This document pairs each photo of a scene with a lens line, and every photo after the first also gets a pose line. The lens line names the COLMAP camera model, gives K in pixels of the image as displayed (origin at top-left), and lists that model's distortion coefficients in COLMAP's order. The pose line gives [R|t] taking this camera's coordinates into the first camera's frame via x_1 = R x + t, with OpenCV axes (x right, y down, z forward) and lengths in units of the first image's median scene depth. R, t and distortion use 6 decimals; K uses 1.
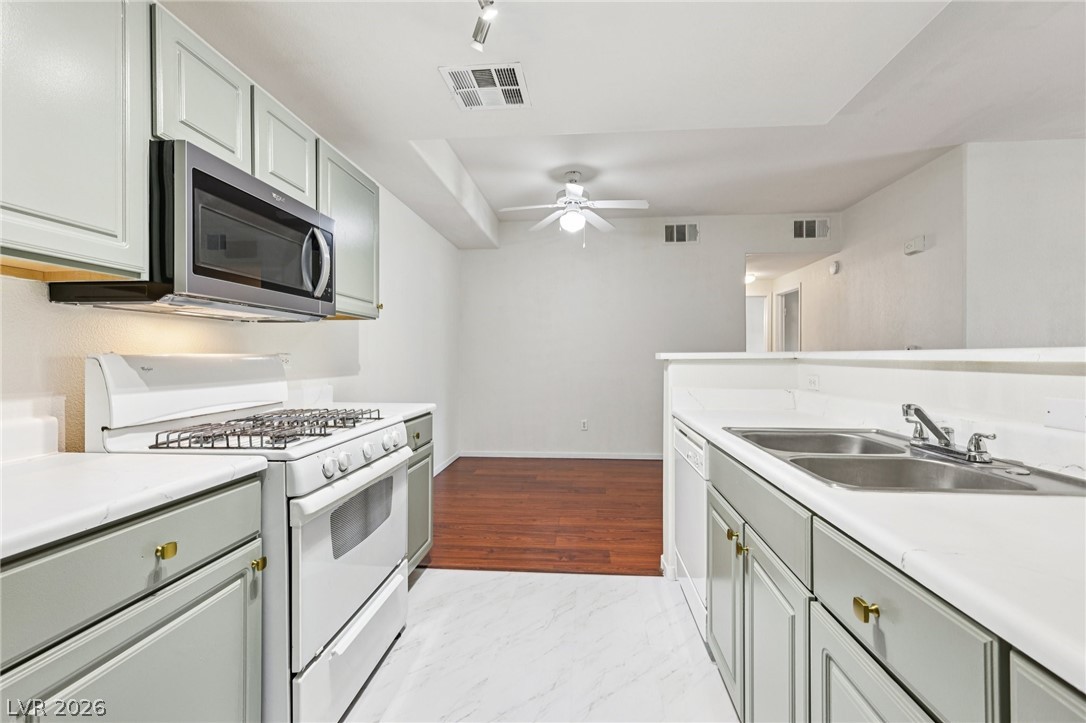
lens RADIAL K [[471.4, 0, 545.1], [0, 471.4, 360.4], [0, 0, 1]] dist [0.005010, -0.001217]
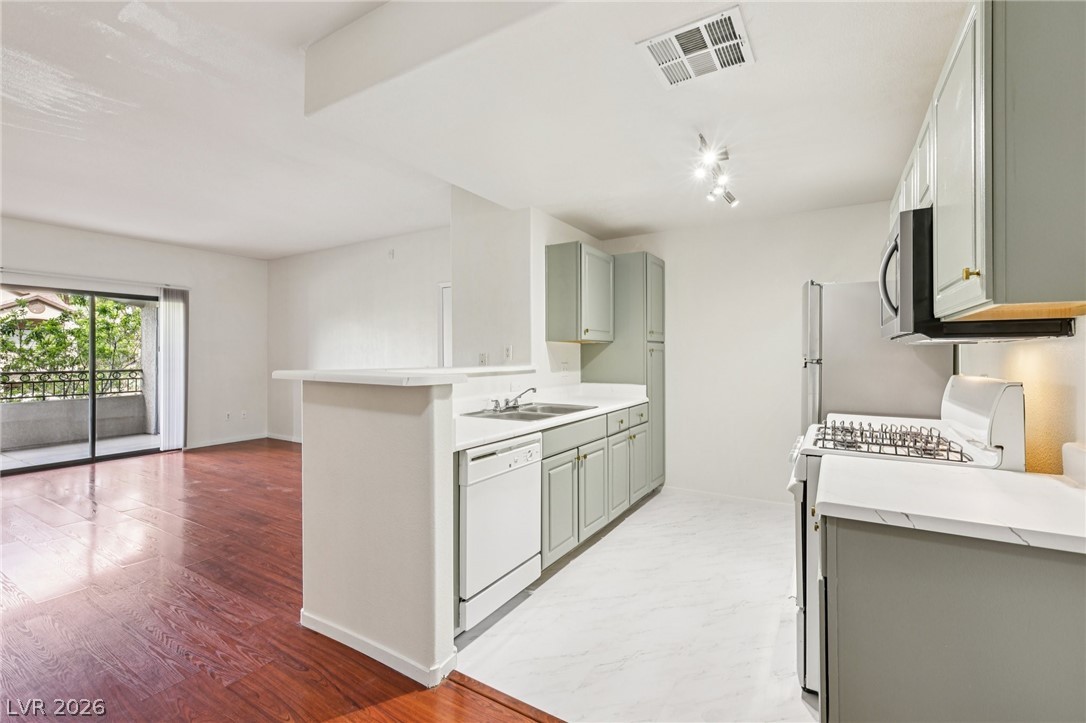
lens RADIAL K [[471.4, 0, 545.6], [0, 471.4, 356.3], [0, 0, 1]] dist [0.005010, -0.001217]
pose [[-0.897779, 0.000423, 0.440445, -0.182777], [0.004749, 0.999951, 0.008720, -0.044353], [-0.440420, 0.009921, -0.897737, 1.397473]]
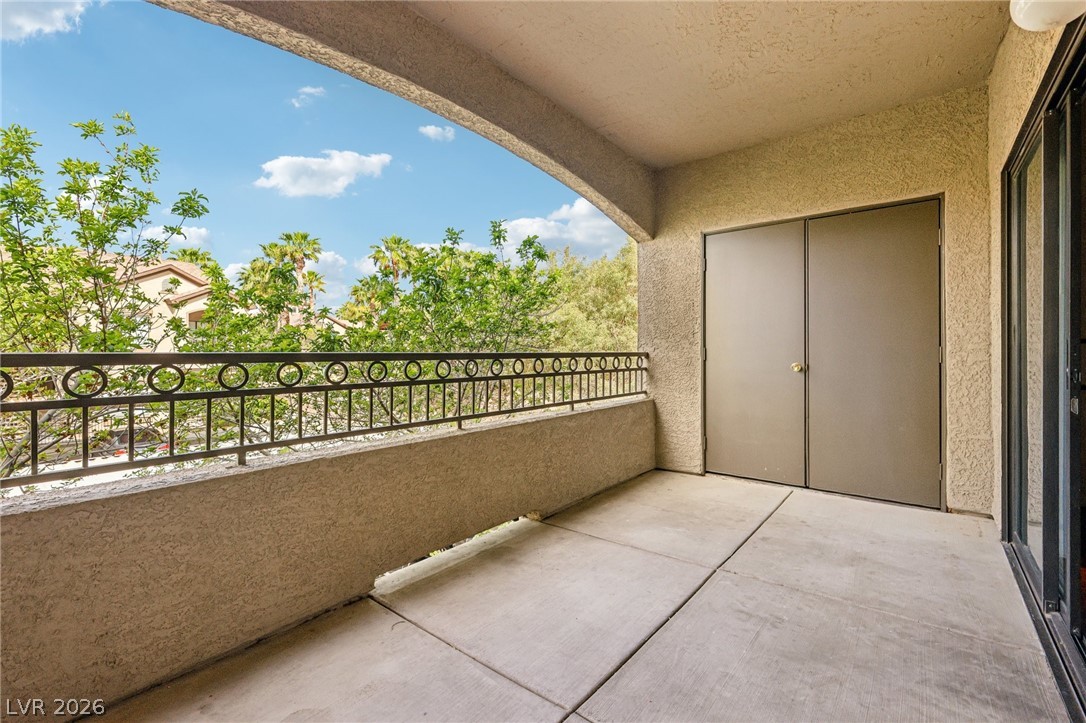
lens RADIAL K [[471.4, 0, 544.4], [0, 471.4, 358.2], [0, 0, 1]] dist [0.005010, -0.001217]
pose [[-0.838538, -0.000589, 0.544843, 2.624628], [0.007707, 0.999887, 0.012943, 0.040857], [-0.544789, 0.015052, -0.838438, 1.399269]]
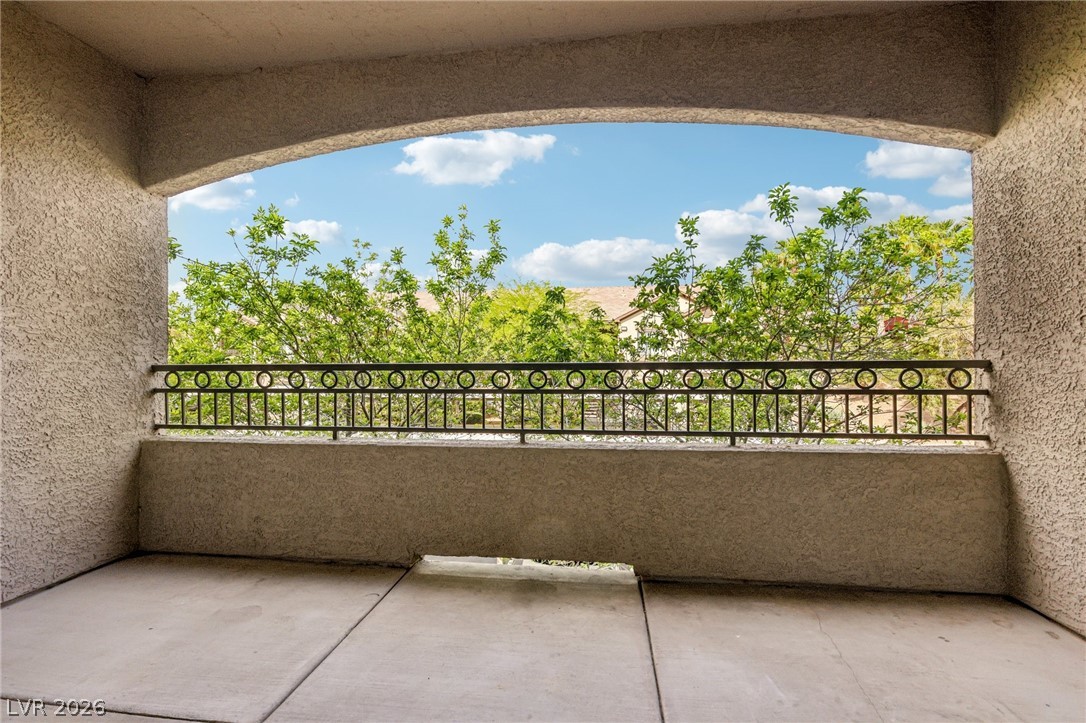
lens RADIAL K [[471.4, 0, 546.6], [0, 471.4, 355.9], [0, 0, 1]] dist [0.005010, -0.001217]
pose [[0.025303, 0.014145, 0.999580, 2.380677], [0.010728, 0.999838, -0.014420, 0.040882], [-0.999622, 0.011088, 0.025148, 0.652909]]
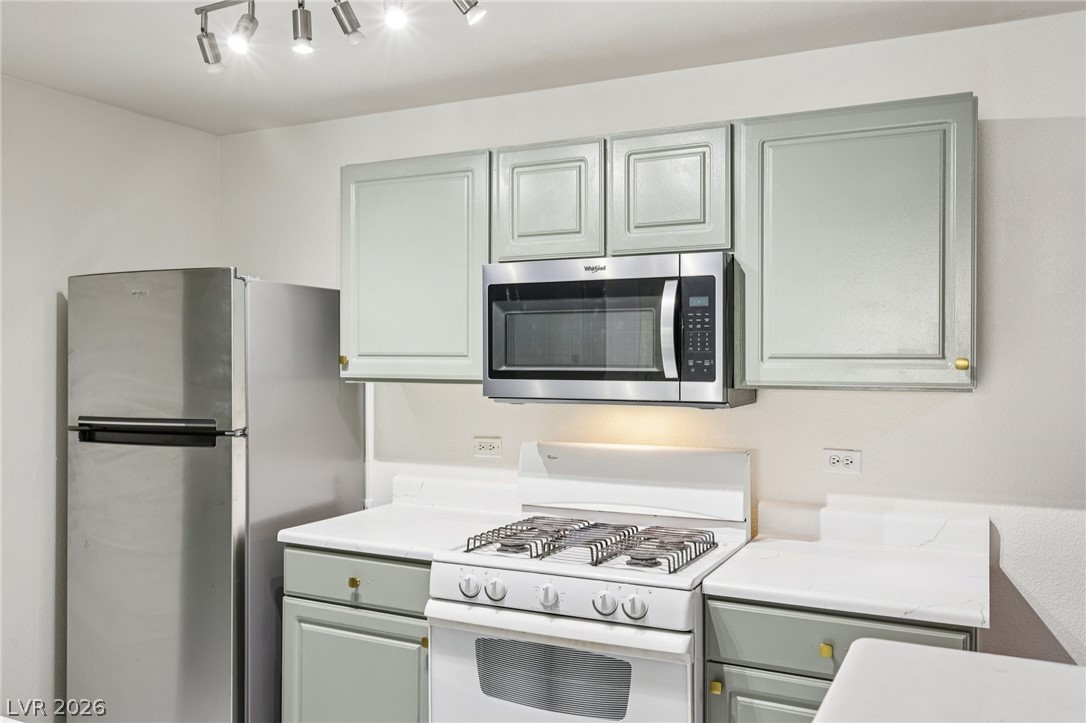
lens RADIAL K [[897.1, 0, 546.6], [0, 897.1, 358.6], [0, 0, 1]] dist [-0.000745, 0.013885]
pose [[-0.359872, 0.006534, -0.932979, 0.546474], [-0.006832, 0.999930, 0.009638, -0.114553], [0.932977, 0.009843, -0.359802, 0.859497]]
